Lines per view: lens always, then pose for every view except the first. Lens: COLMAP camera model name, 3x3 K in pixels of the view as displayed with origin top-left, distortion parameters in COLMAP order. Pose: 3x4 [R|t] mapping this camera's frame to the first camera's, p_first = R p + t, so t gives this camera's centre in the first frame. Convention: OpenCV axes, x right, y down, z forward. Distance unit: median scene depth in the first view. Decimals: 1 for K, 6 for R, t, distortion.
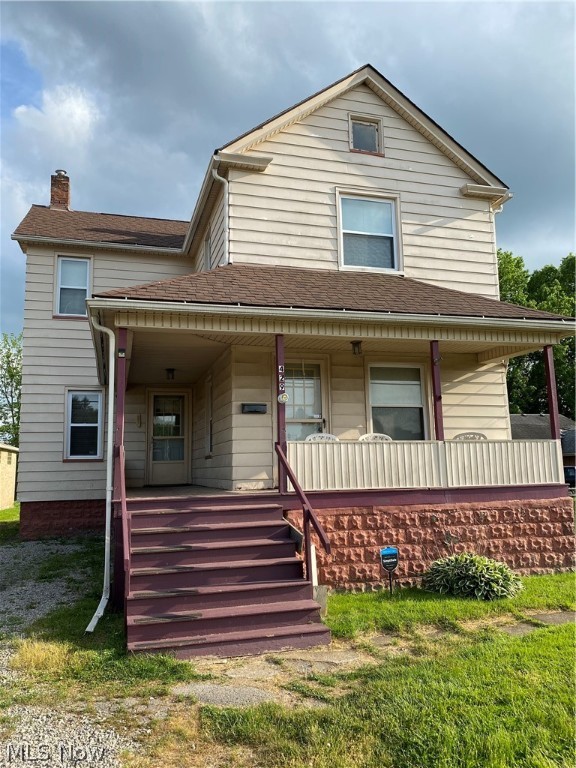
lens RADIAL K [[590.4, 0, 288.0], [0, 590.4, 384.0], [0, 0, 1]] dist [-0.000916, -0.003541]
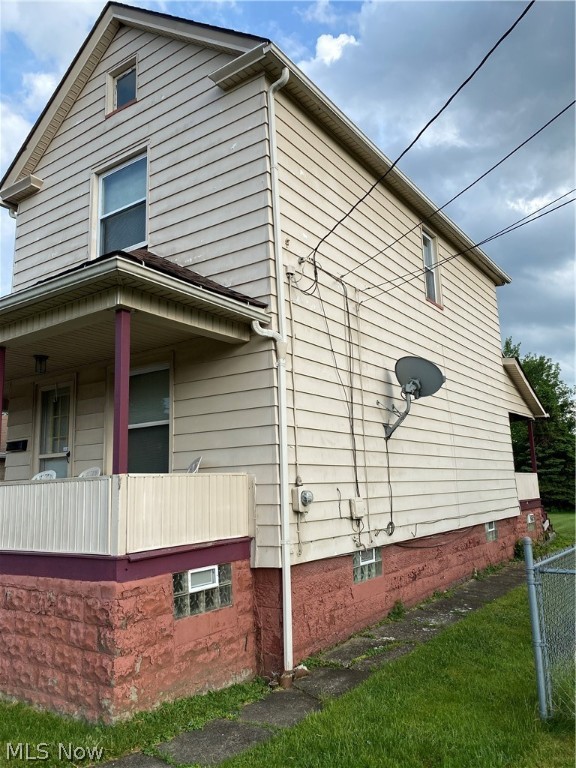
lens RADIAL K [[590.4, 0, 288.0], [0, 590.4, 384.0], [0, 0, 1]] dist [-0.000916, -0.003541]
pose [[0.628235, -0.134005, -0.766397, 0.877867], [0.129760, 0.989305, -0.066613, 0.058746], [0.767127, -0.057599, 0.638904, 0.679757]]
